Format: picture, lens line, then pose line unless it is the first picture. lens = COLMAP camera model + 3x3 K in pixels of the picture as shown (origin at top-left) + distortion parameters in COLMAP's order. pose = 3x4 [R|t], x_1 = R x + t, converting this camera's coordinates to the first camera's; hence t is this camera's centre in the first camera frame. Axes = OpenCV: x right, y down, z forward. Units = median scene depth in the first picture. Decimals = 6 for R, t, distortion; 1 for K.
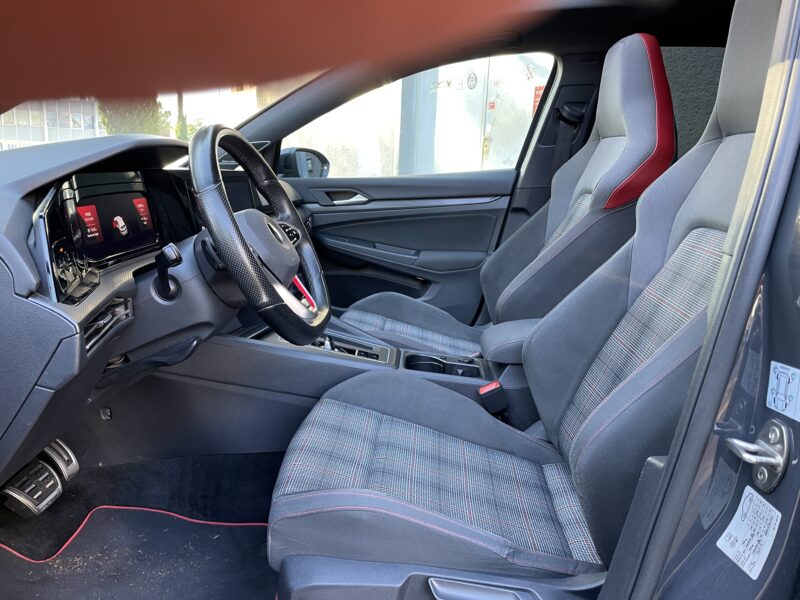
lens RADIAL K [[614.5, 0, 400.0], [0, 614.5, 300.0], [0, 0, 1]] dist [0.108410, -0.156005]
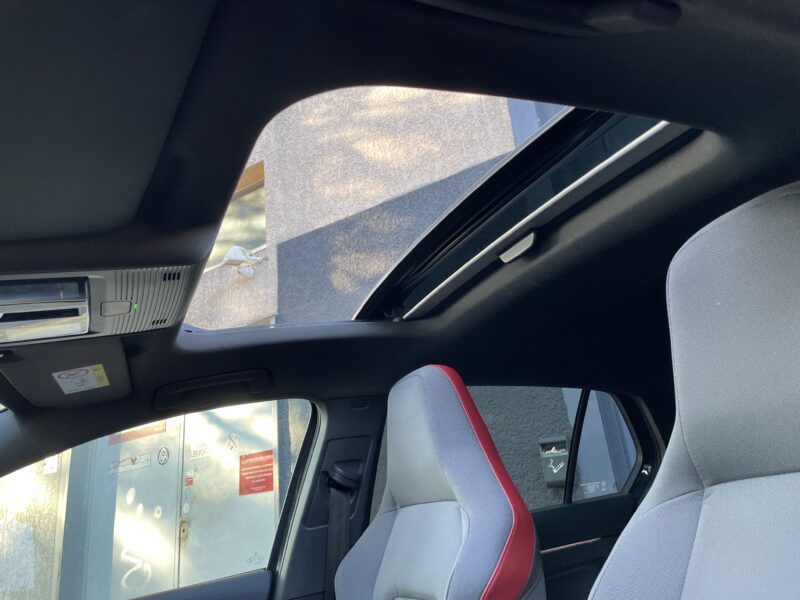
lens RADIAL K [[614.5, 0, 400.0], [0, 614.5, 300.0], [0, 0, 1]] dist [0.108410, -0.156005]
pose [[0.884833, 0.039208, 0.464256, -0.008184], [0.221389, 0.841387, -0.493006, -0.103158], [-0.409949, 0.539009, 0.735806, 0.335153]]
